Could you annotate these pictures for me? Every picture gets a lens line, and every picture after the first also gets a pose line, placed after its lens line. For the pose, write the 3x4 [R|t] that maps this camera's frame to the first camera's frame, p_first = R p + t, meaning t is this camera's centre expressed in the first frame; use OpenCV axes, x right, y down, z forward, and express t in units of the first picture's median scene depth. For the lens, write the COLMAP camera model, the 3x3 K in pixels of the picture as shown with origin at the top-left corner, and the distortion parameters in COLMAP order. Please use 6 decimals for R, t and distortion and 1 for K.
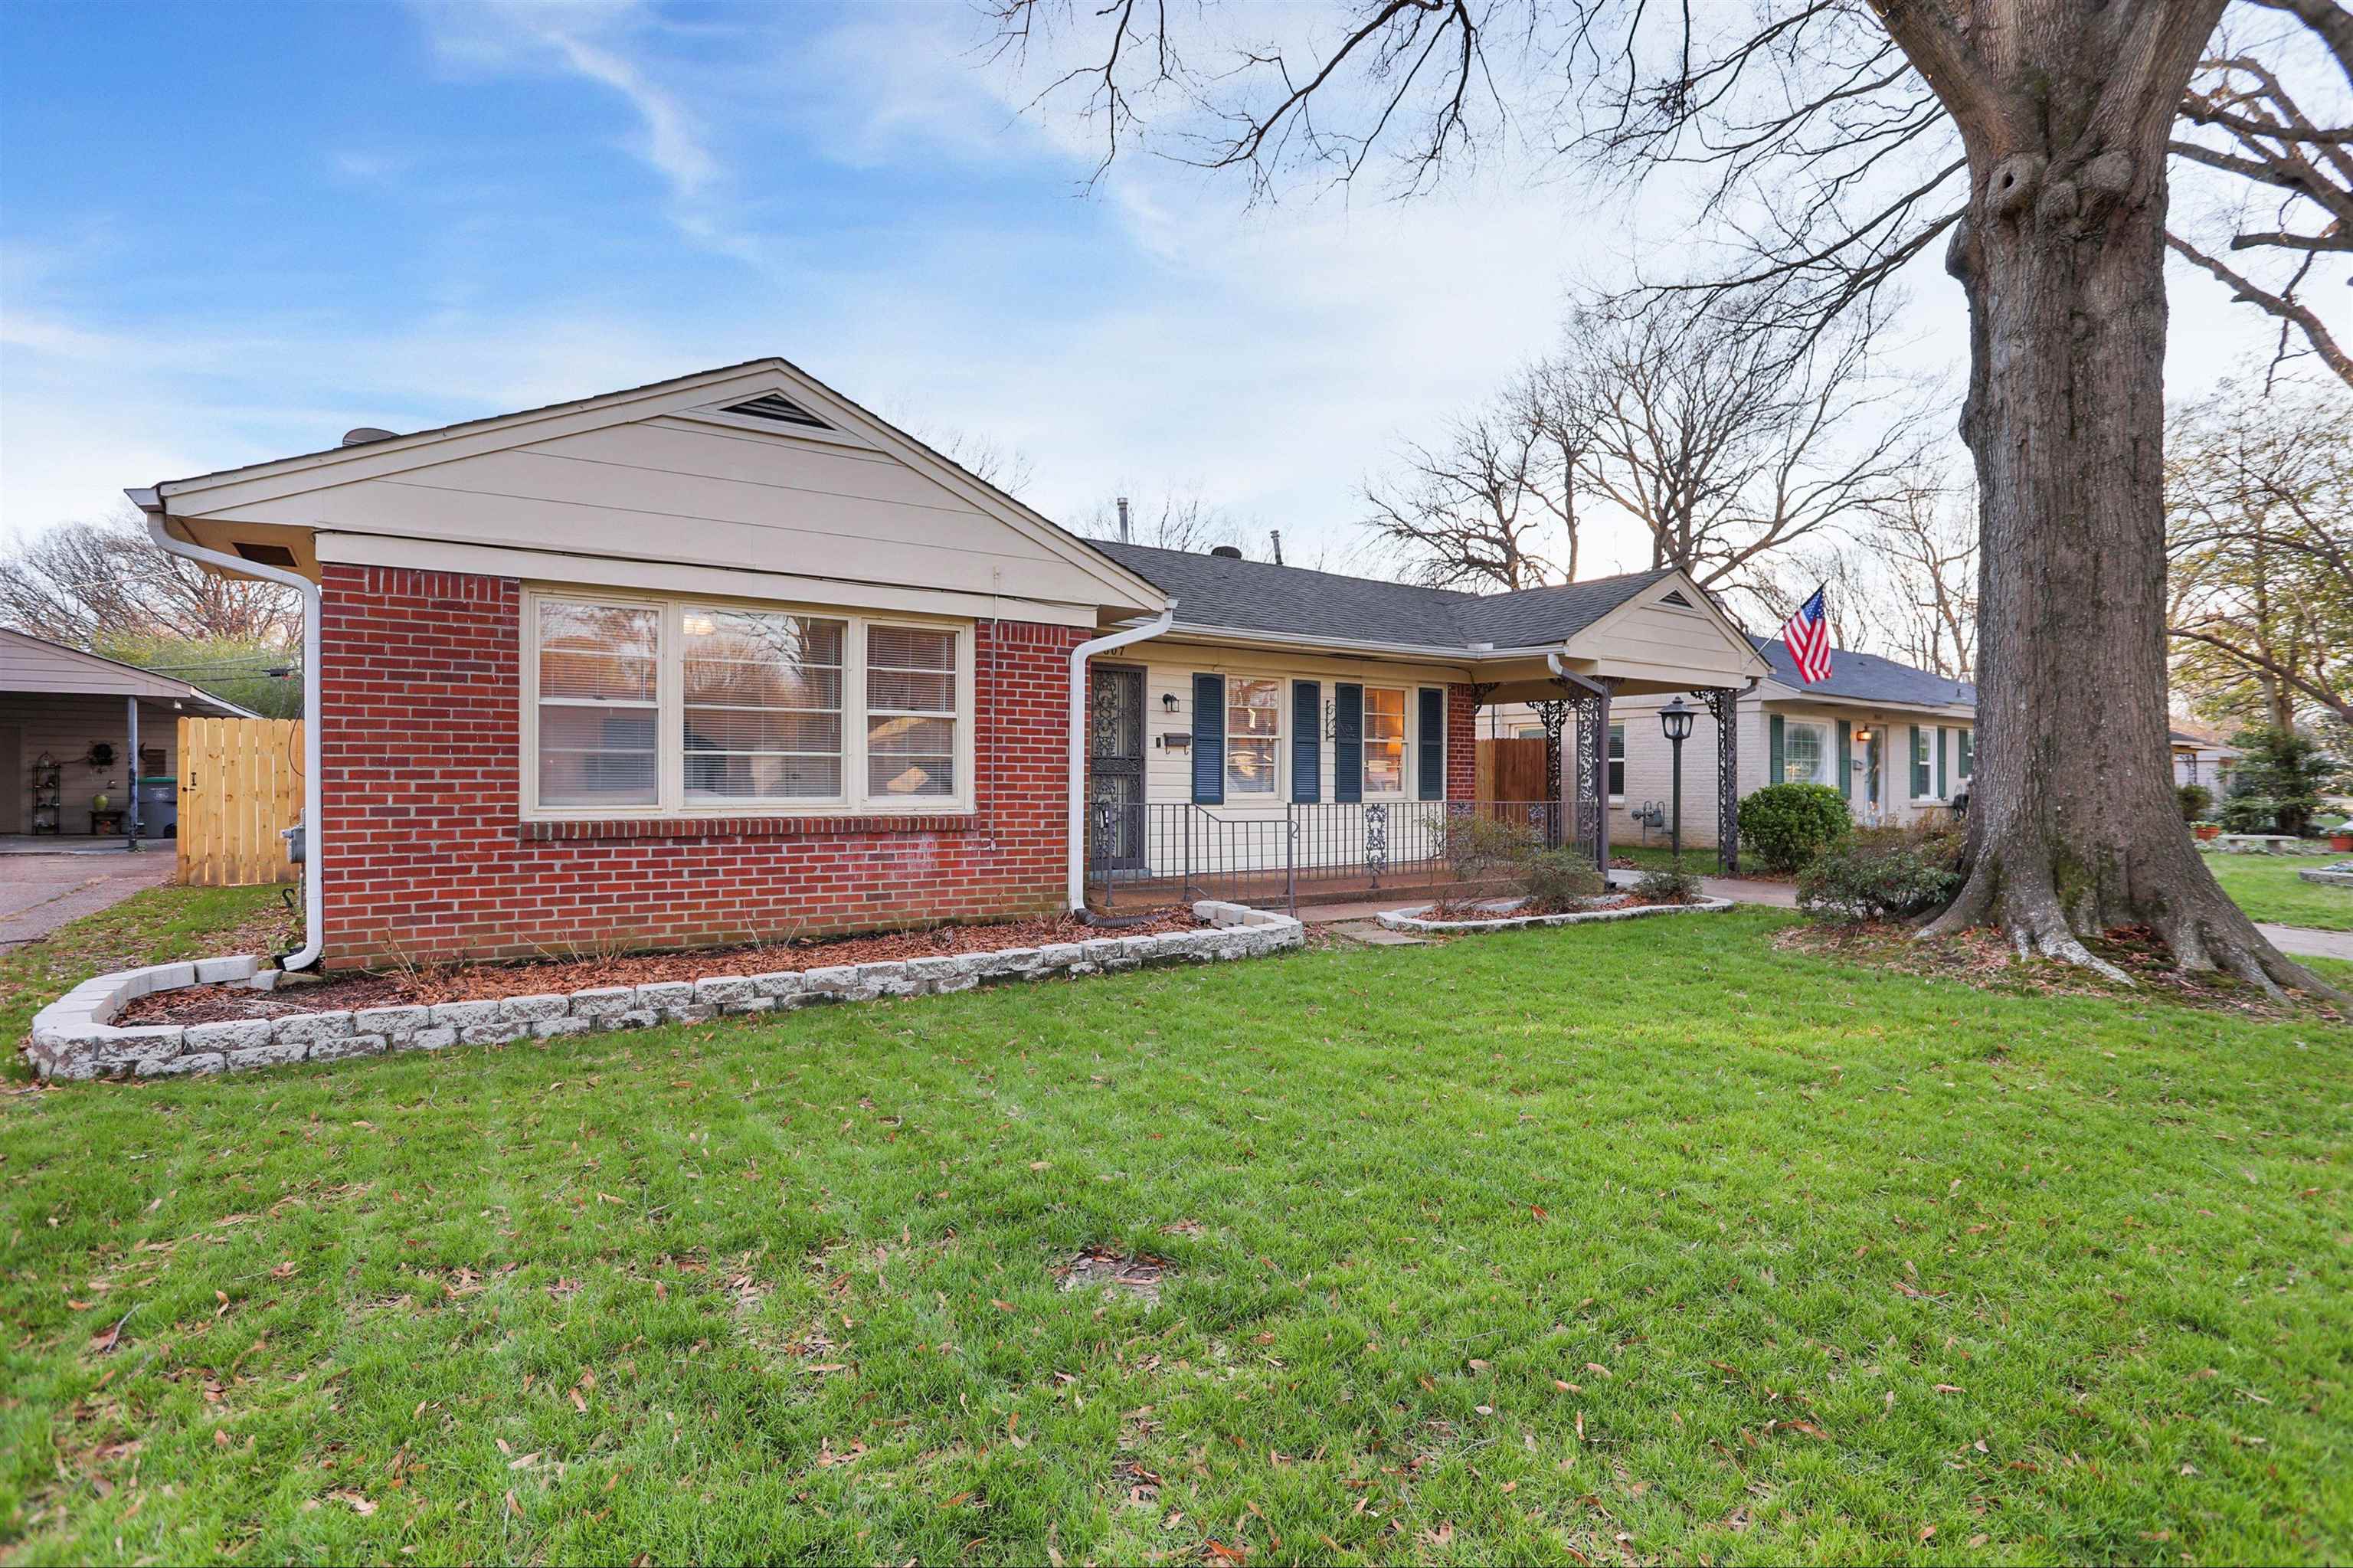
lens RADIAL K [[1147.4, 0, 1217.1], [0, 1147.4, 769.4], [0, 0, 1]] dist [-0.046087, 0.012203]
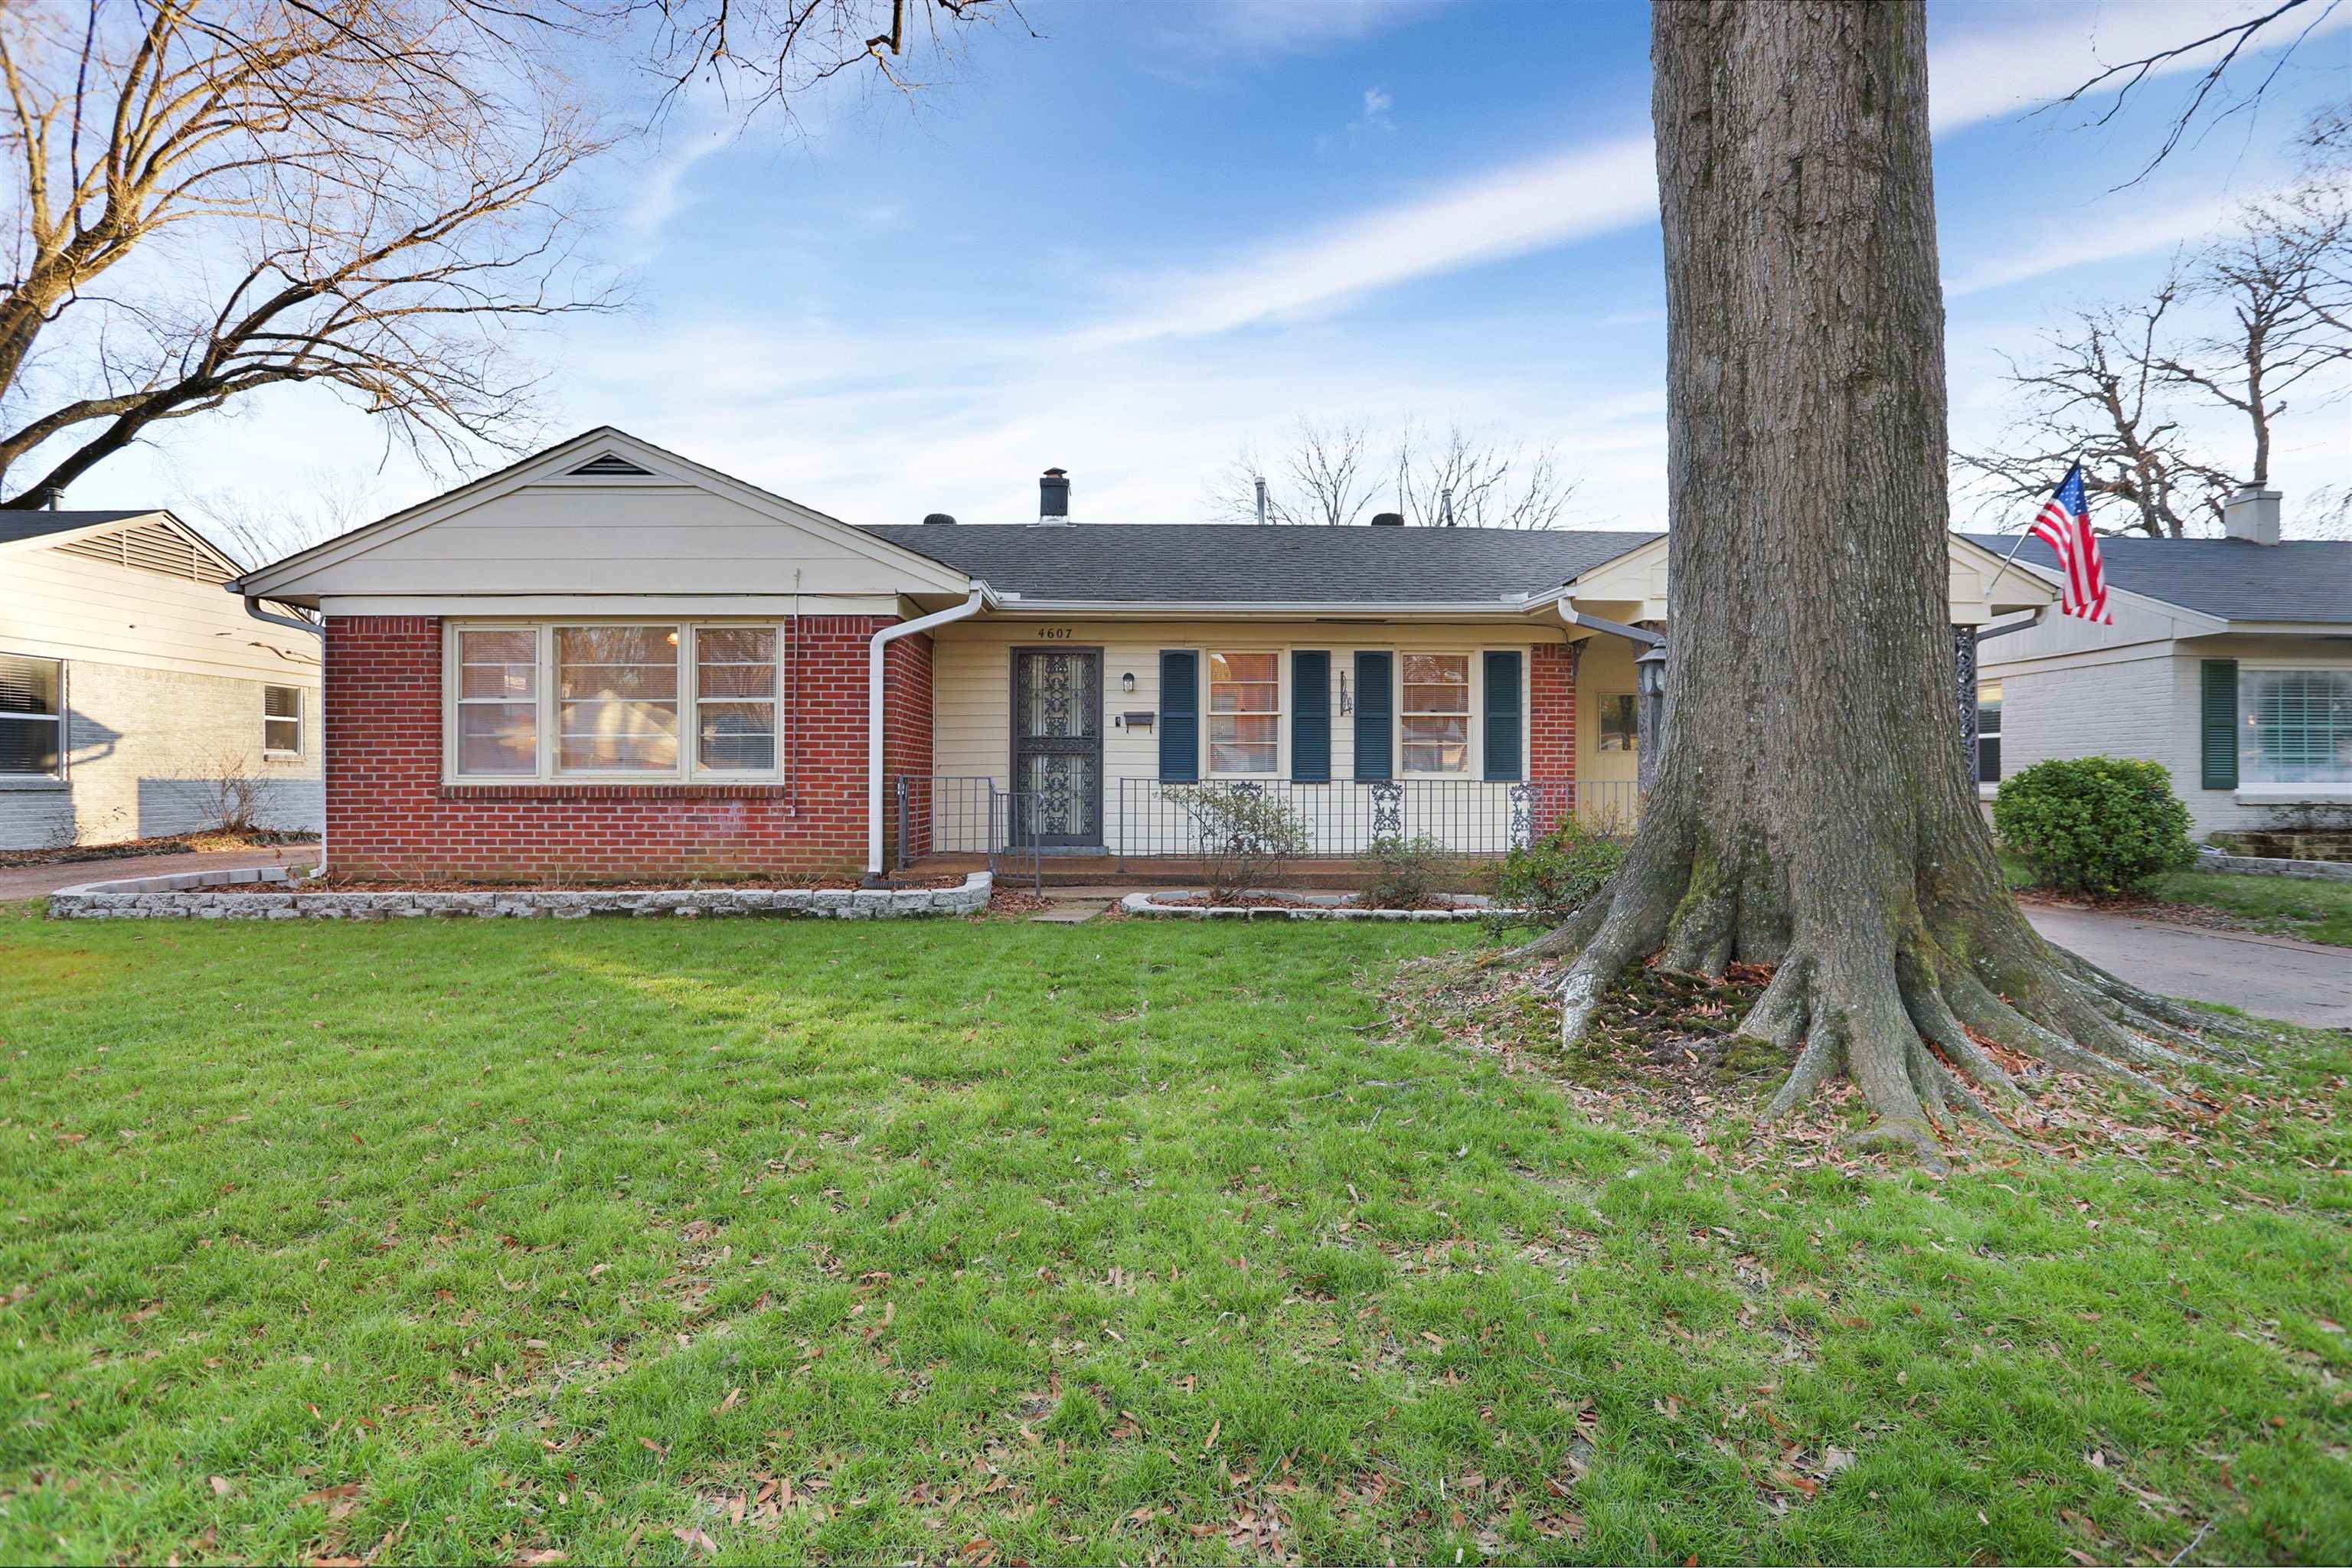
lens RADIAL K [[1146.8, 0, 1190.4], [0, 1146.8, 779.5], [0, 0, 1]] dist [-0.046087, 0.012203]
pose [[0.831524, -0.003748, -0.555477, 0.775410], [0.007689, 0.999959, 0.004762, 0.031387], [0.555436, -0.008231, 0.831519, 0.269917]]
